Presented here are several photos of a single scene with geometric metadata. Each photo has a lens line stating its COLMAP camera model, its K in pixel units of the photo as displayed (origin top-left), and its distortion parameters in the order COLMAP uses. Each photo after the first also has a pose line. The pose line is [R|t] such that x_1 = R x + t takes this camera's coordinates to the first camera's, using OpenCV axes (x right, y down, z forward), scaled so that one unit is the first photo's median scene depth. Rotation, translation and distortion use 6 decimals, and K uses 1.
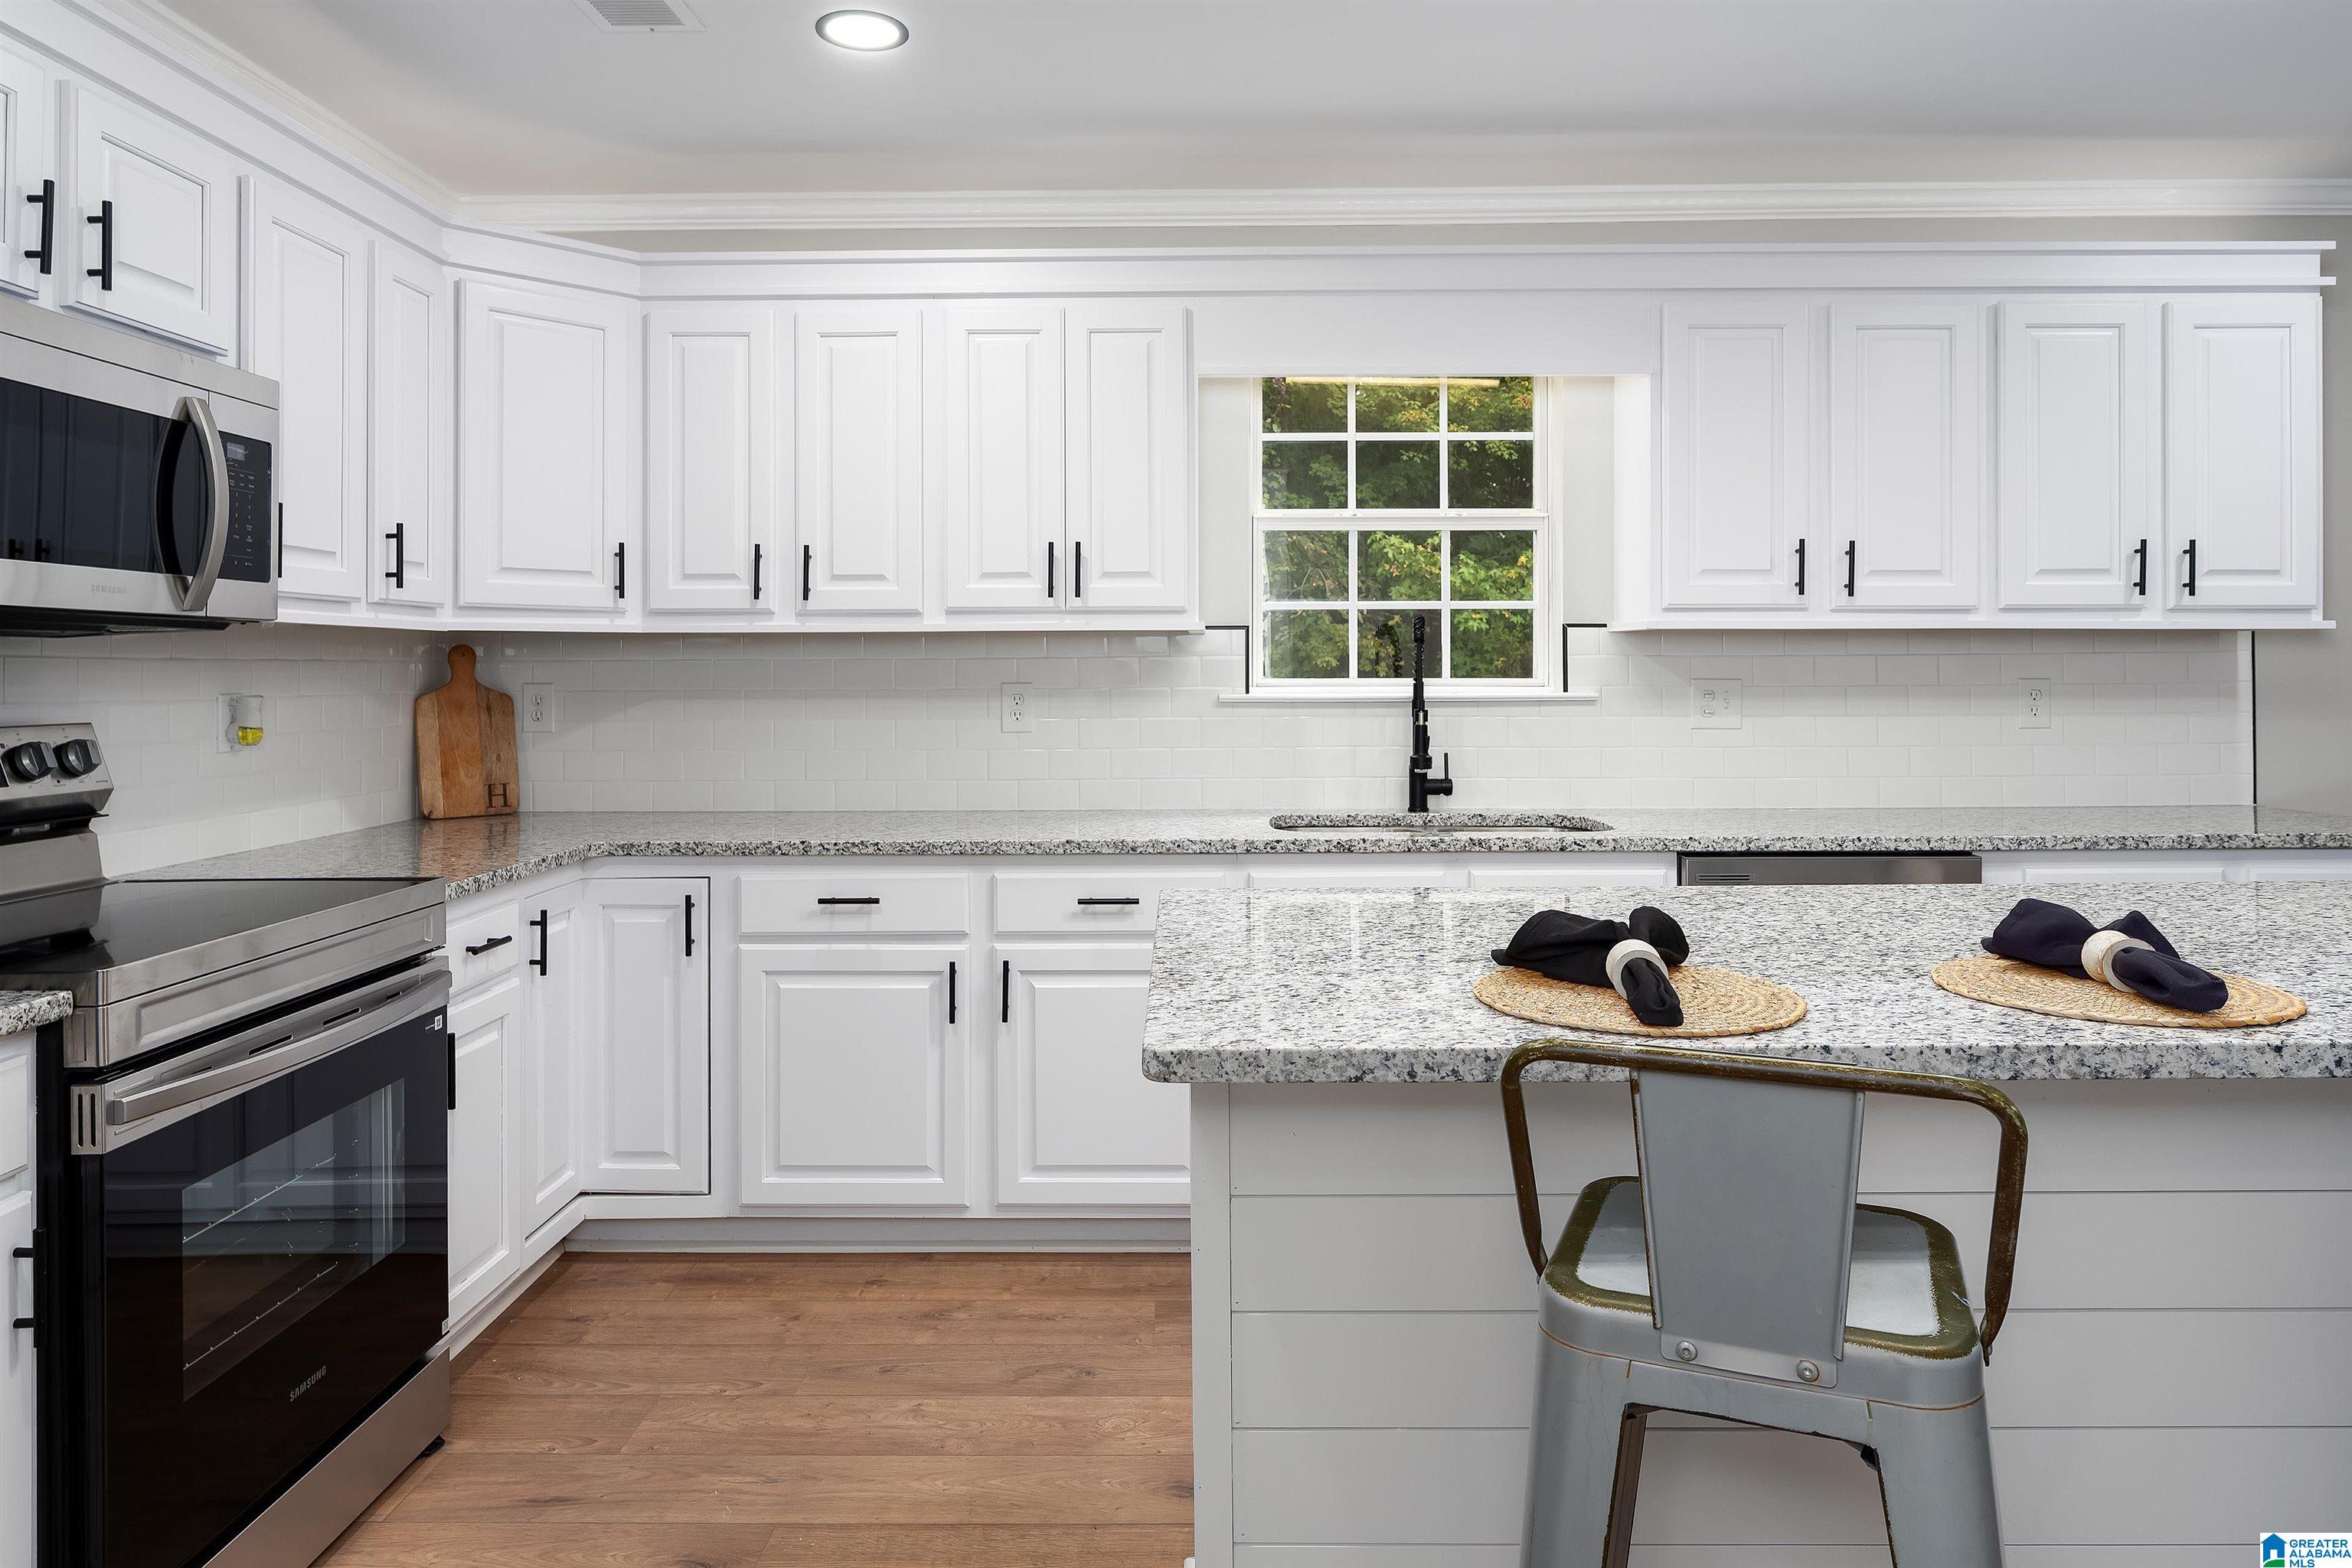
lens RADIAL K [[1474.4, 0, 1180.7], [0, 1474.4, 650.7], [0, 0, 1]] dist [0.006692, 0.000072]
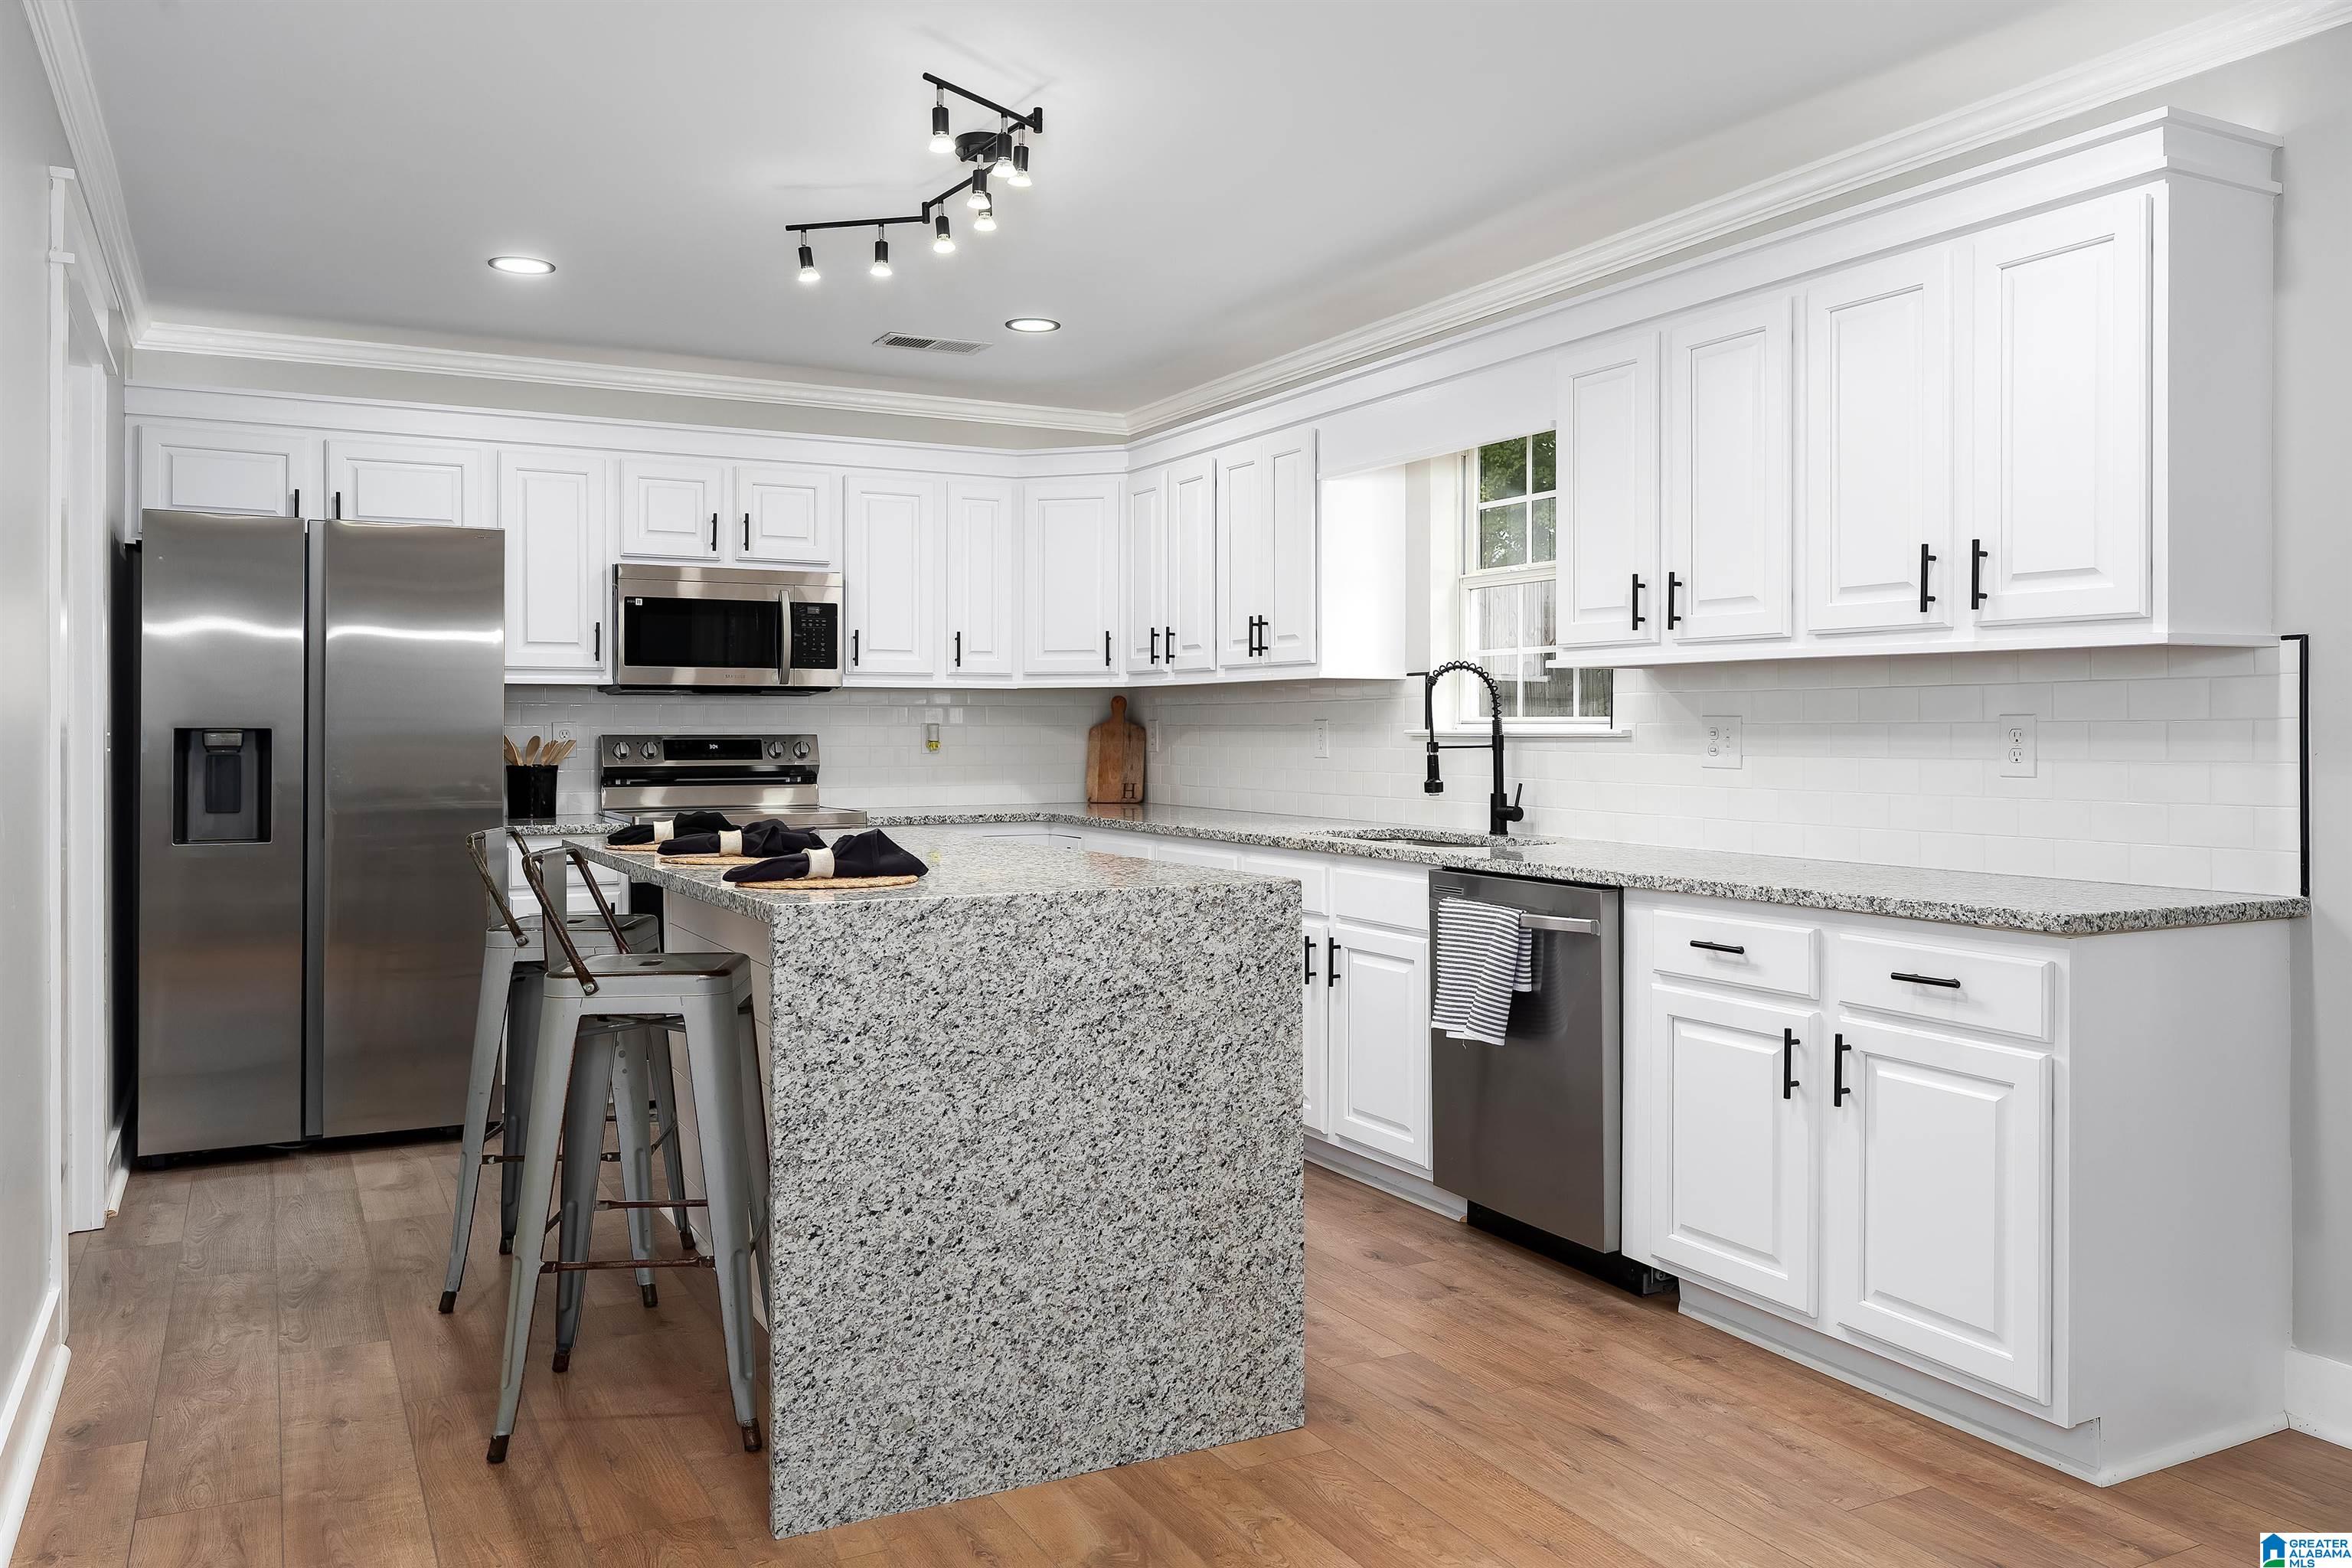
lens RADIAL K [[1714.7, 0, 1205.2], [0, 1714.7, 740.9], [0, 0, 1]] dist [-0.002081, 0.007200]
pose [[0.490540, 0.010584, -0.871354, 1.264813], [0.009649, 0.999799, 0.017577, 0.013458], [0.871365, -0.017030, 0.490339, 0.175953]]
